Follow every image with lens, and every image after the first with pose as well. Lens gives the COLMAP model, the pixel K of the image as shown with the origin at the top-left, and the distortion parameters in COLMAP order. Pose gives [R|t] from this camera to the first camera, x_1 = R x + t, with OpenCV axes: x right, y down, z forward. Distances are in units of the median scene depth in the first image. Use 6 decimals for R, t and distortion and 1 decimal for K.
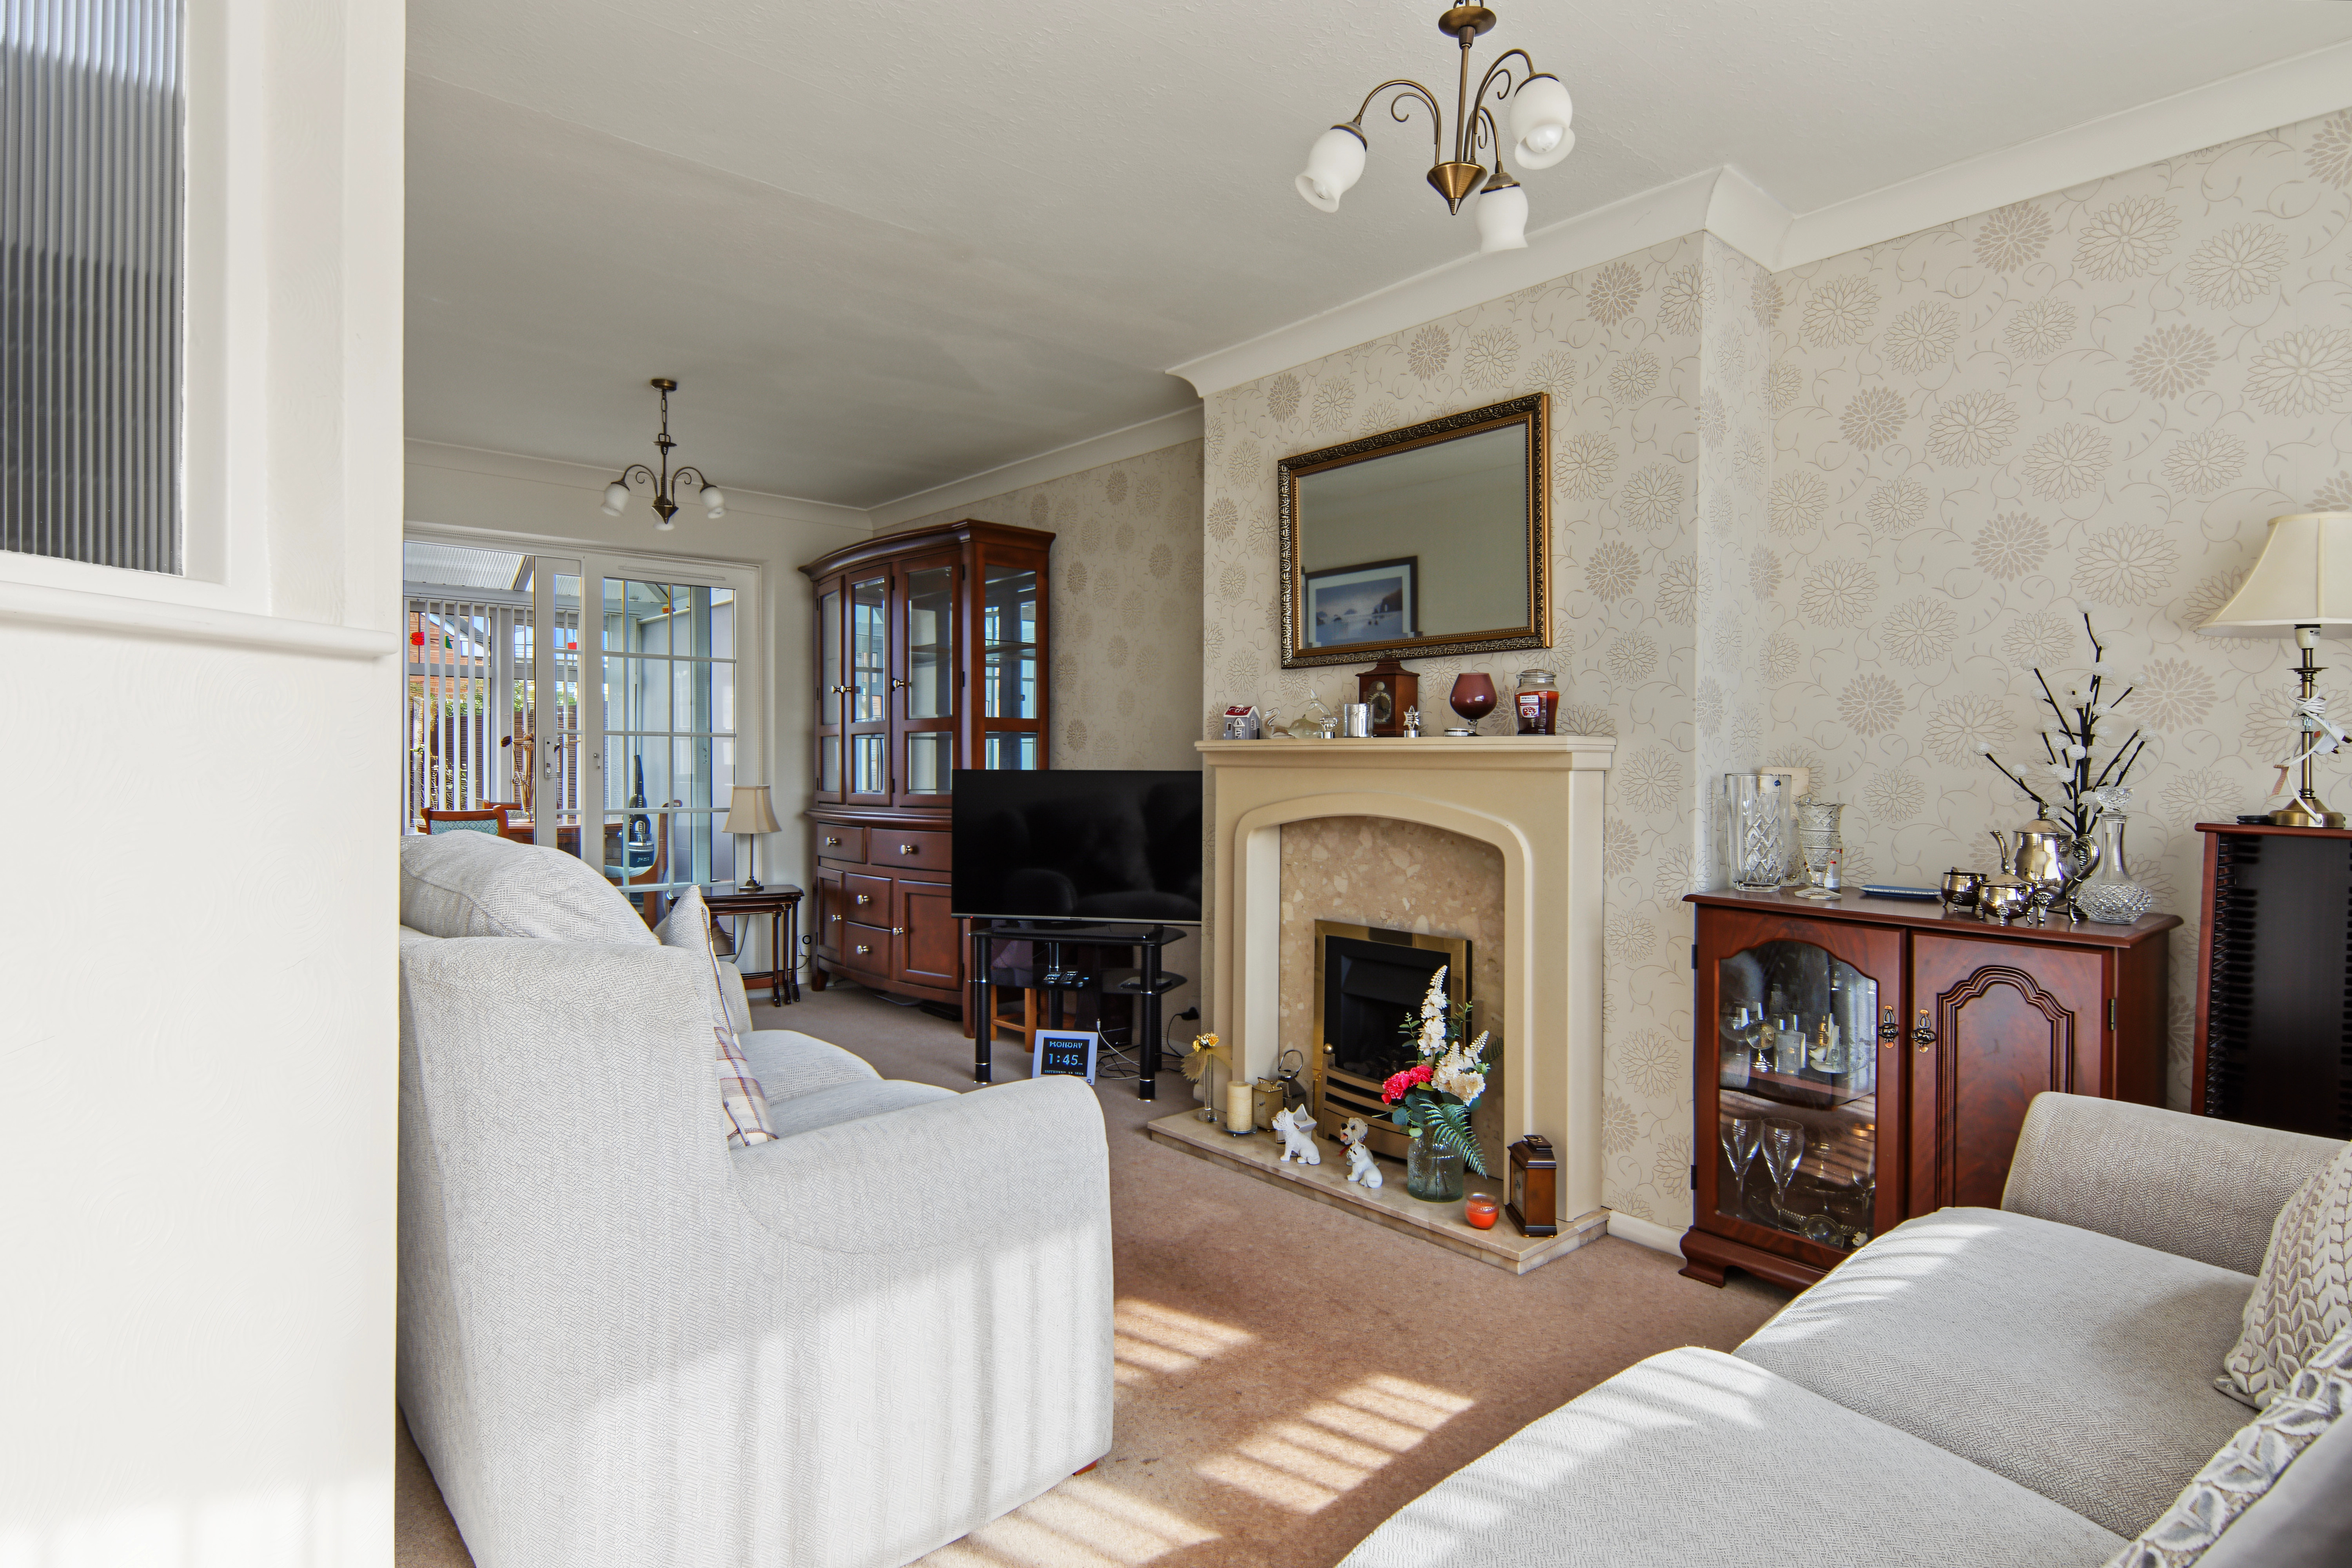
lens RADIAL K [[1230.0, 0, 1166.9], [0, 1230.0, 774.5], [0, 0, 1]] dist [0.047620, -0.031519]
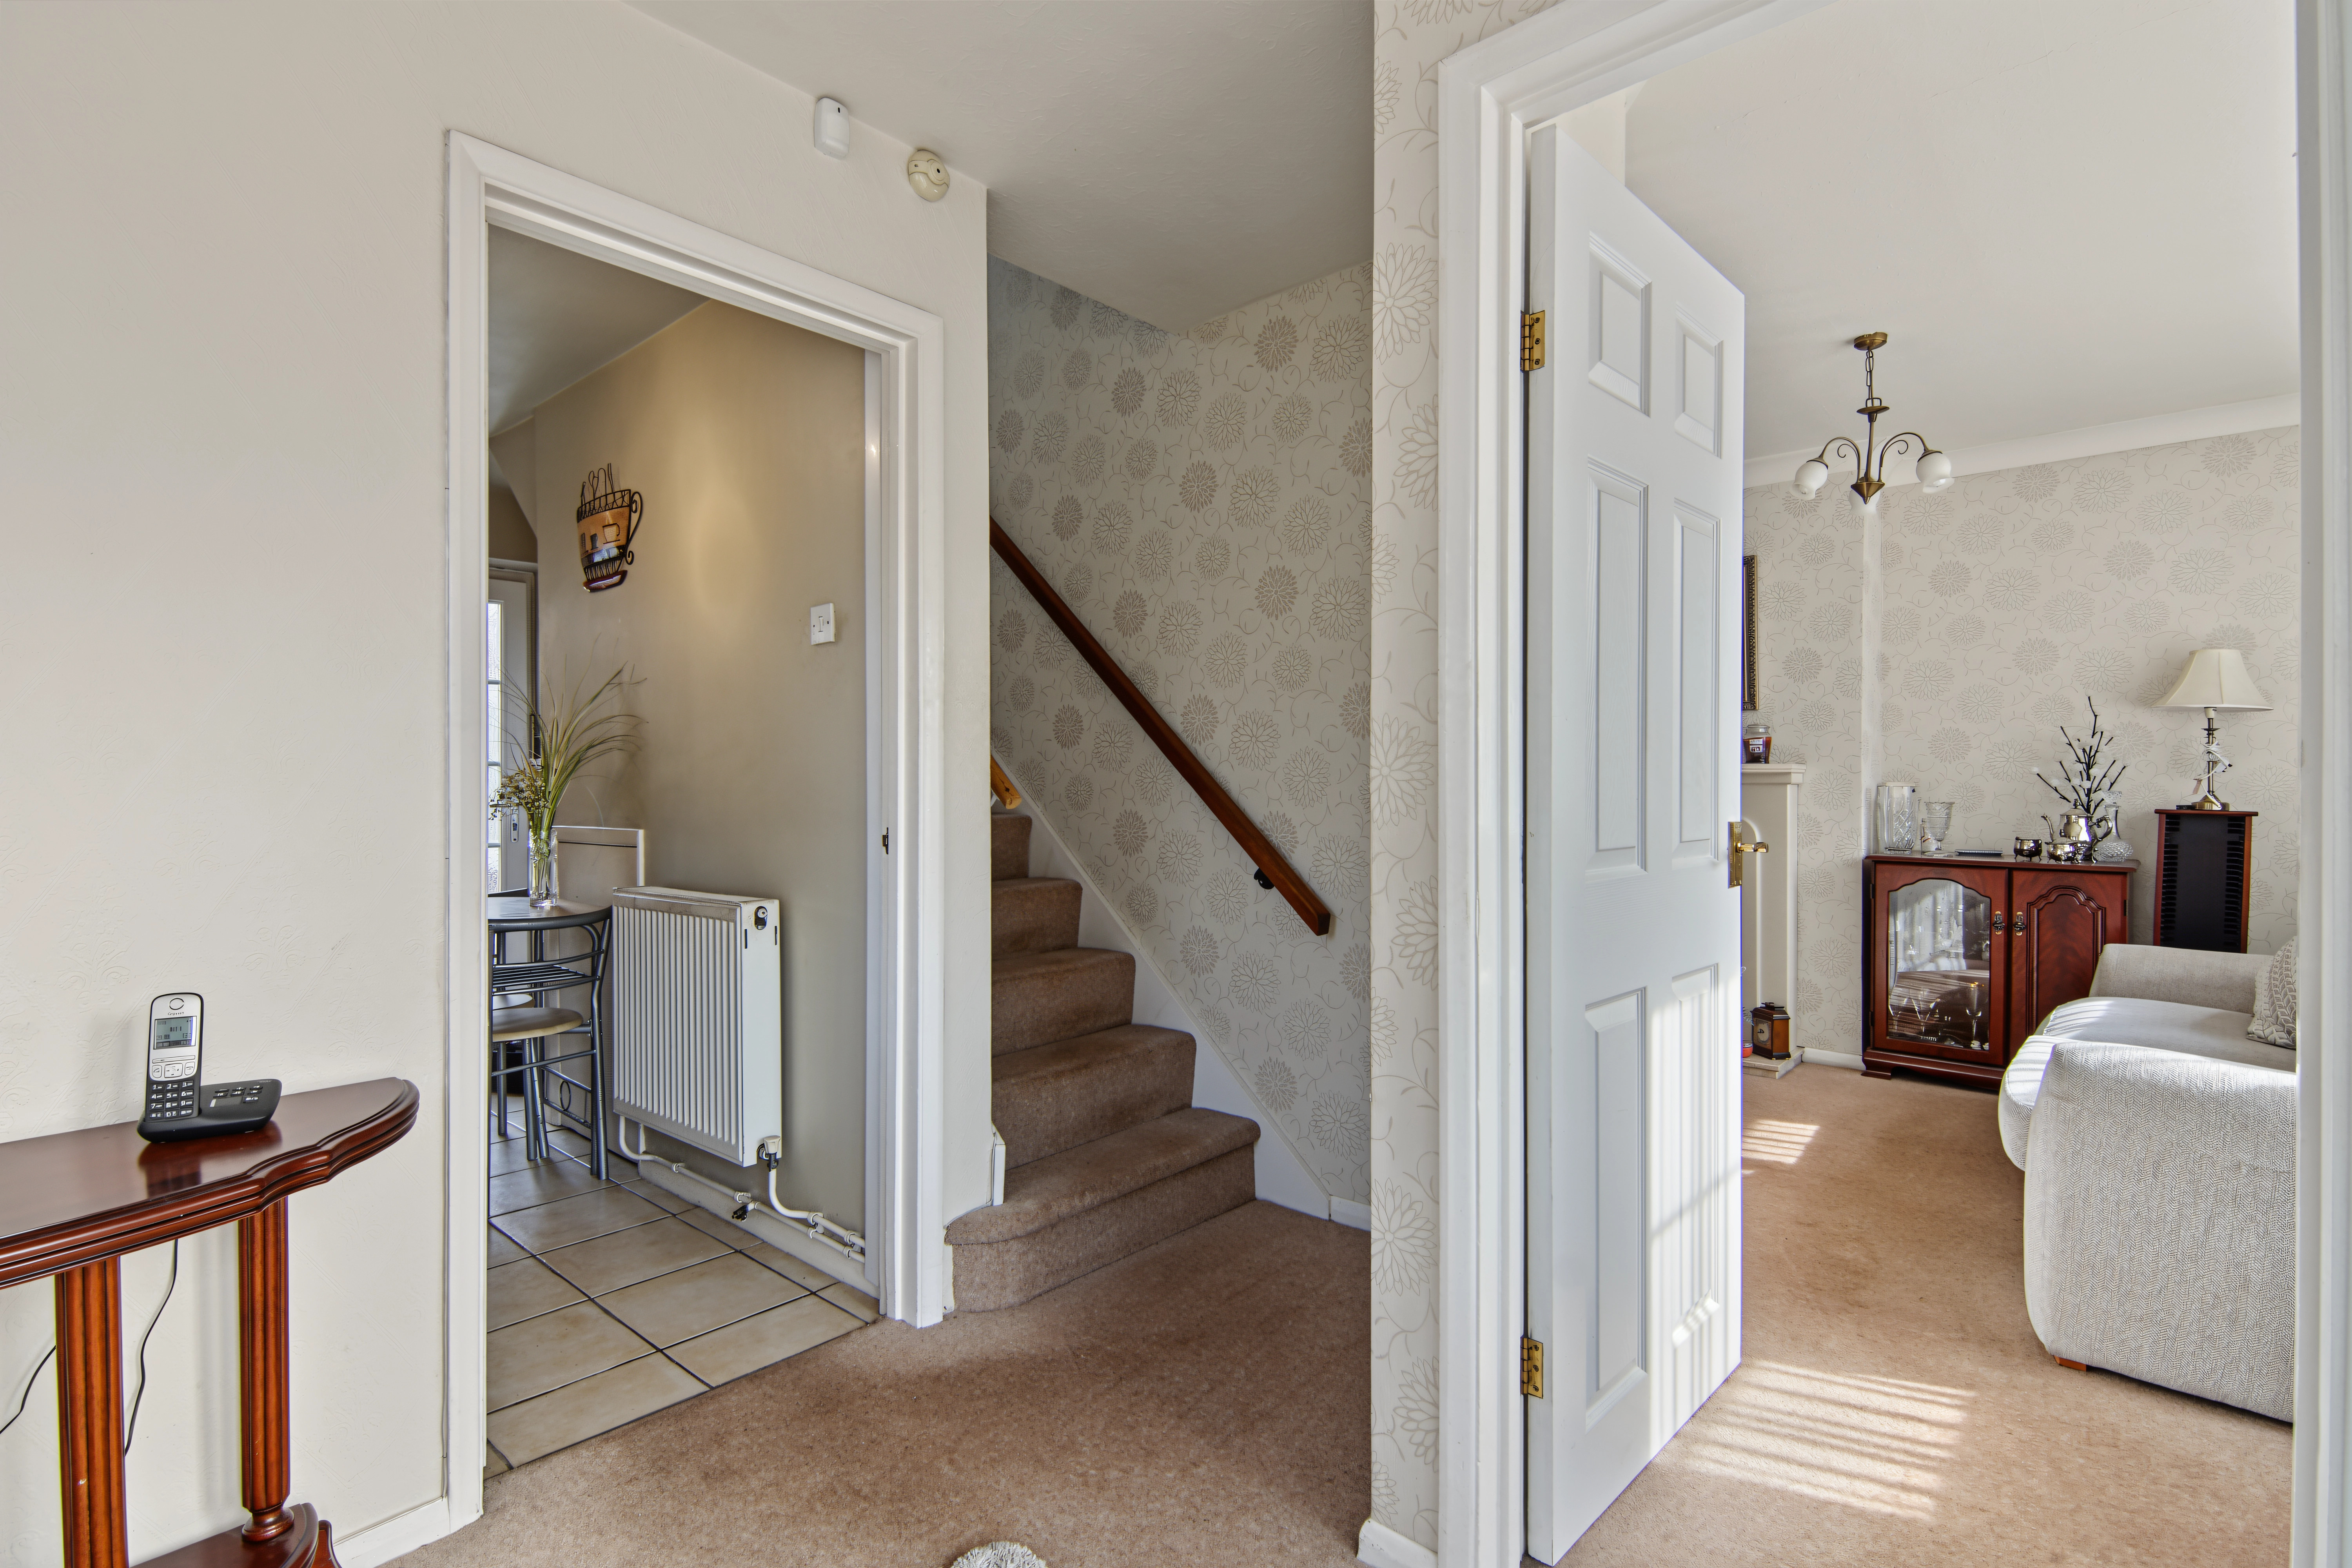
lens RADIAL K [[1126.9, 0, 1179.3], [0, 1126.9, 792.6], [0, 0, 1]] dist [0.035287, -0.021657]
pose [[0.991597, -0.006814, 0.129185, -0.639510], [0.007156, 0.999972, -0.002187, 0.004933], [-0.129167, 0.003093, 0.991618, -0.389260]]
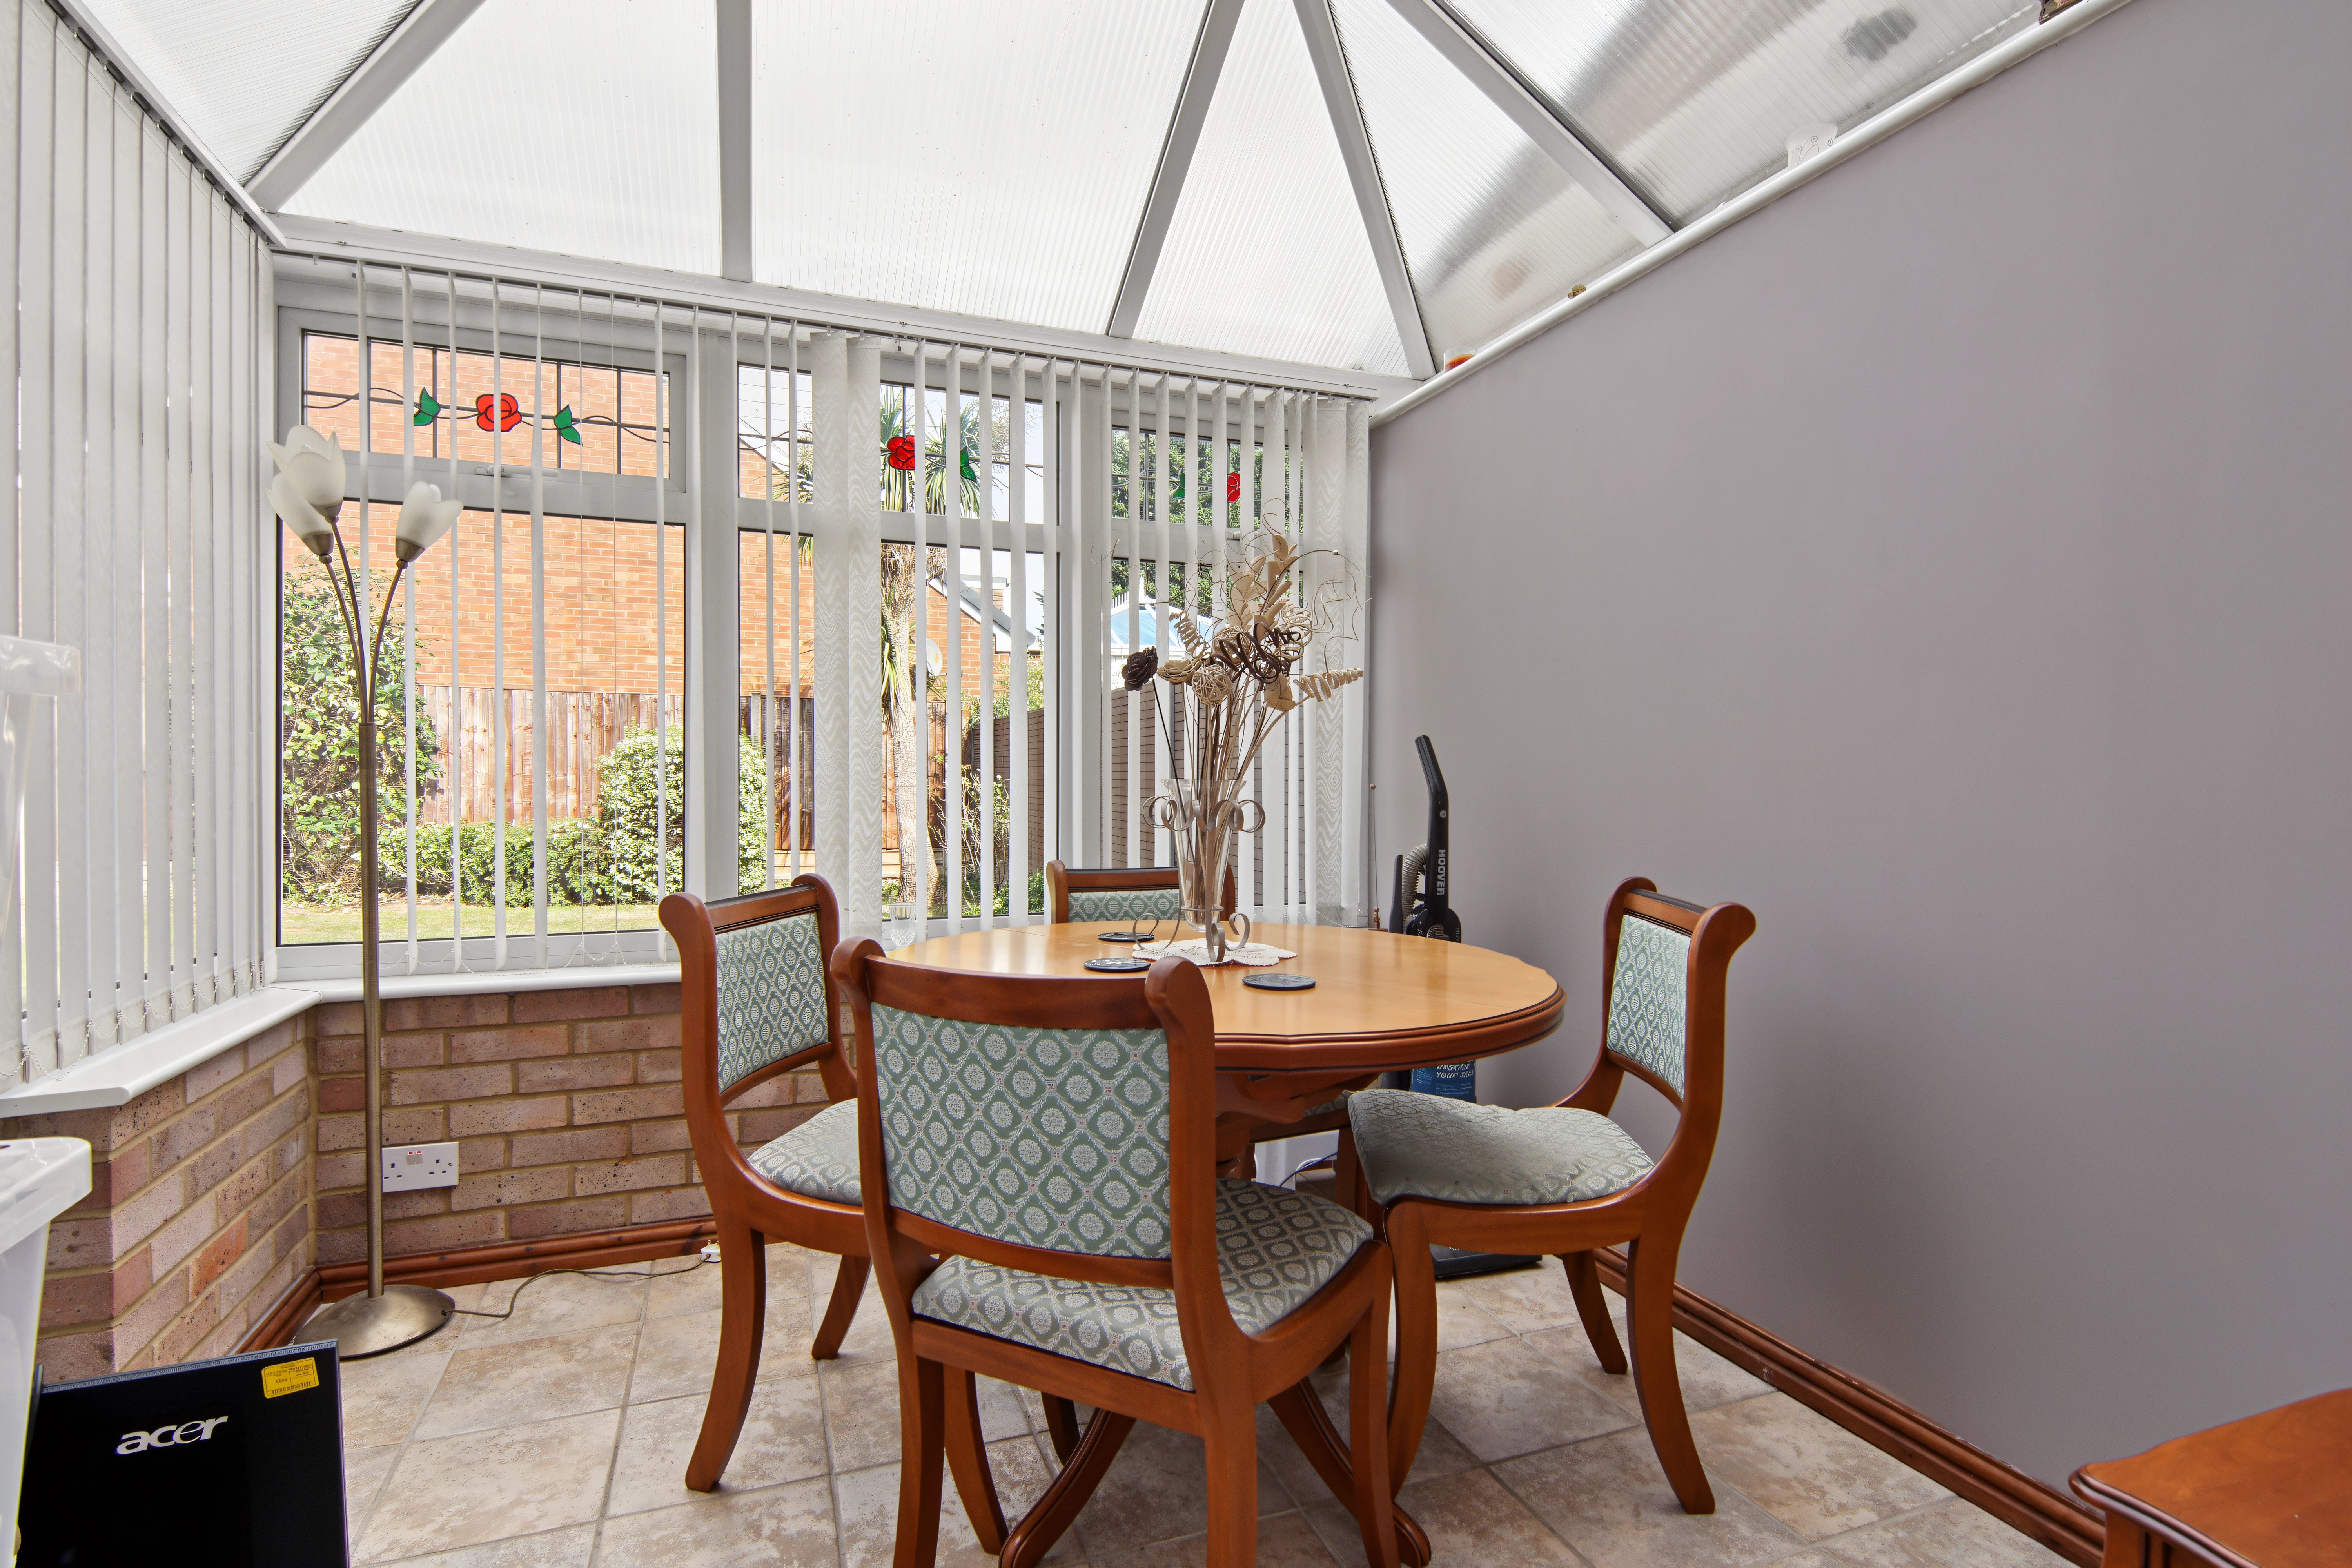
lens RADIAL K [[1143.6, 0, 1169.0], [0, 1143.6, 782.9], [0, 0, 1]] dist [0.034088, -0.024559]
pose [[0.932967, -0.006043, -0.359910, -0.991867], [0.004542, 0.999977, -0.005015, -0.000997], [0.359932, 0.003044, 0.932973, 1.749946]]
